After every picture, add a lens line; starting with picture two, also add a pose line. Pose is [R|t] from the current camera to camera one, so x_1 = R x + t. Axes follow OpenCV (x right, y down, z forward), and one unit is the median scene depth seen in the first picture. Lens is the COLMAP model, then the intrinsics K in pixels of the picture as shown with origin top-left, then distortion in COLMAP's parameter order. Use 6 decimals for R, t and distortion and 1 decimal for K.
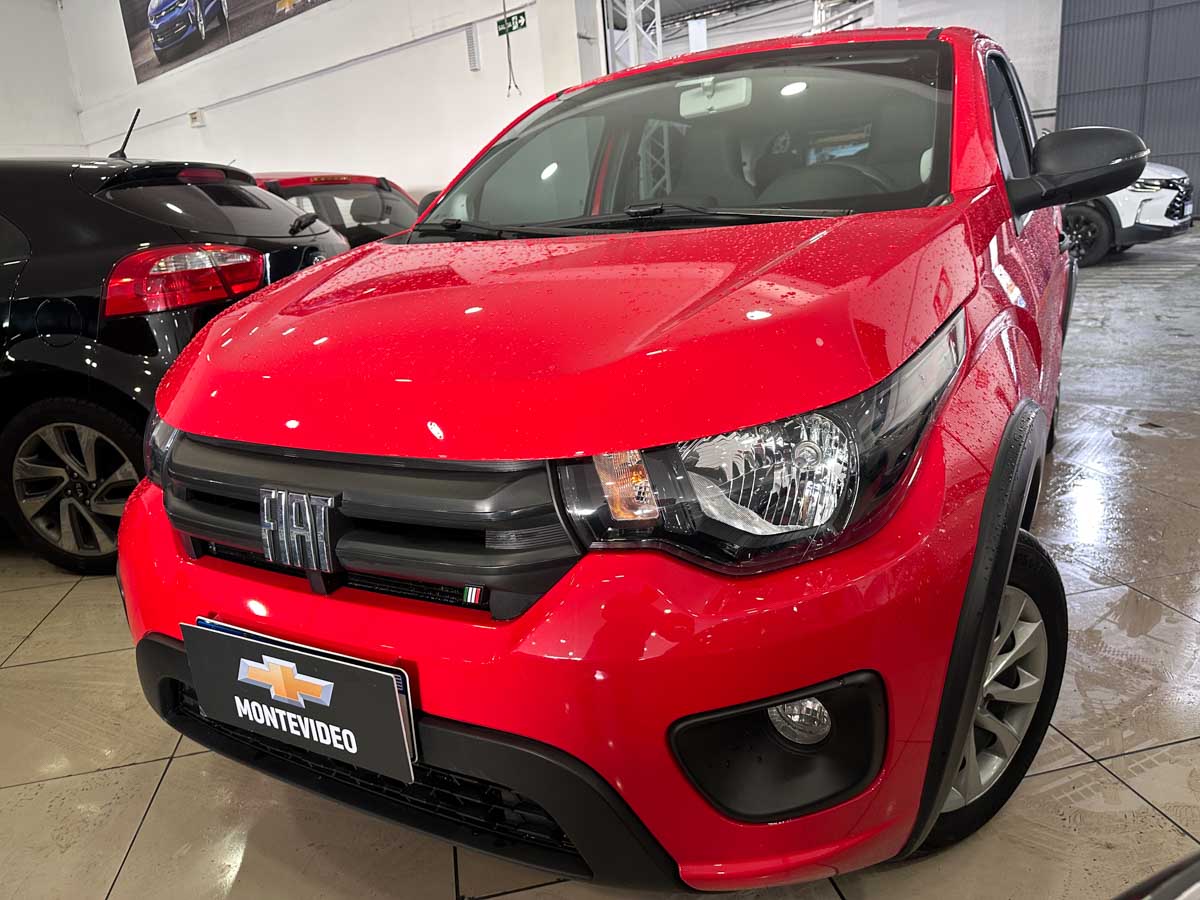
lens RADIAL K [[866.8, 0, 606.0], [0, 866.8, 457.2], [0, 0, 1]] dist [0.050395, -0.077977]
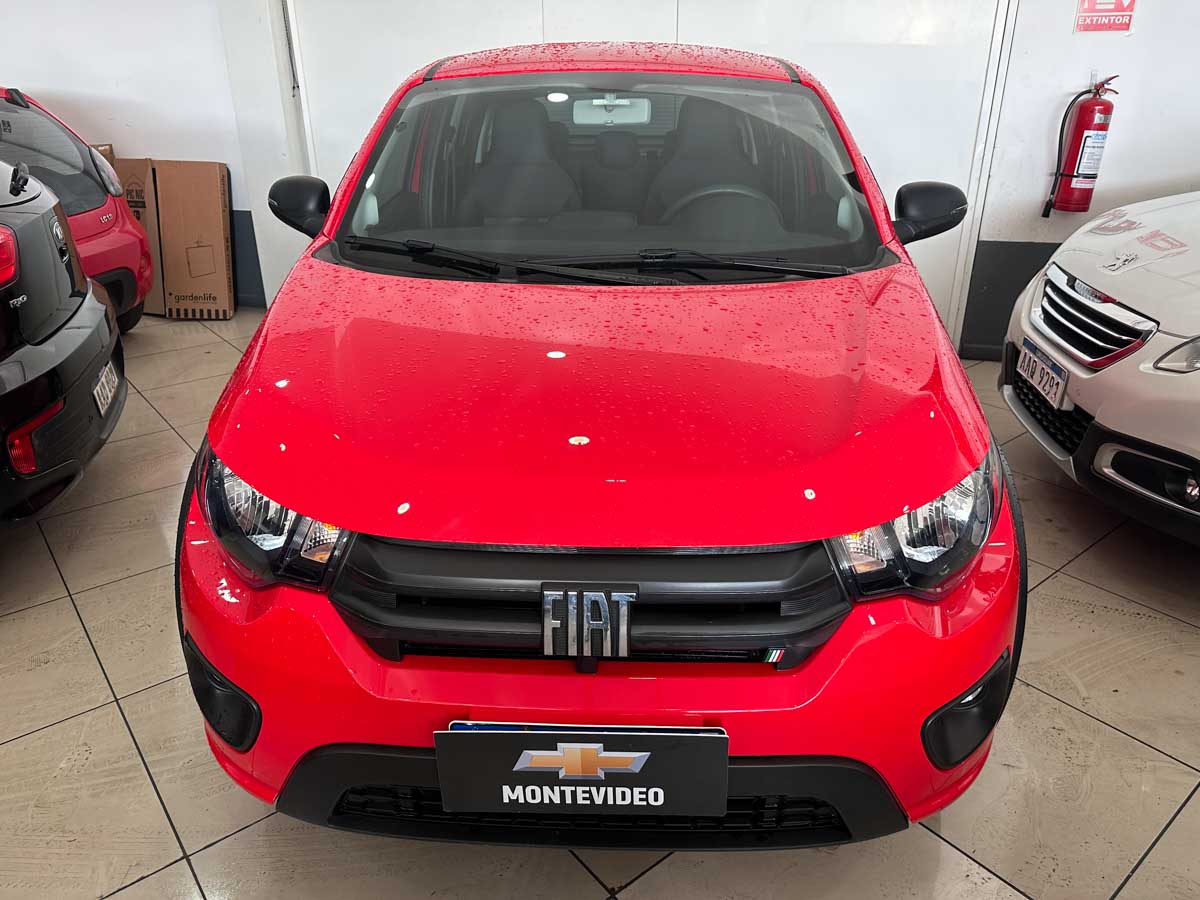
lens RADIAL K [[866.8, 0, 606.0], [0, 866.8, 457.2], [0, 0, 1]] dist [0.050395, -0.077977]
pose [[0.874488, -0.106263, 0.473263, -0.815430], [0.051362, 0.990508, 0.127494, -0.253781], [-0.482319, -0.087185, 0.871646, 0.074929]]
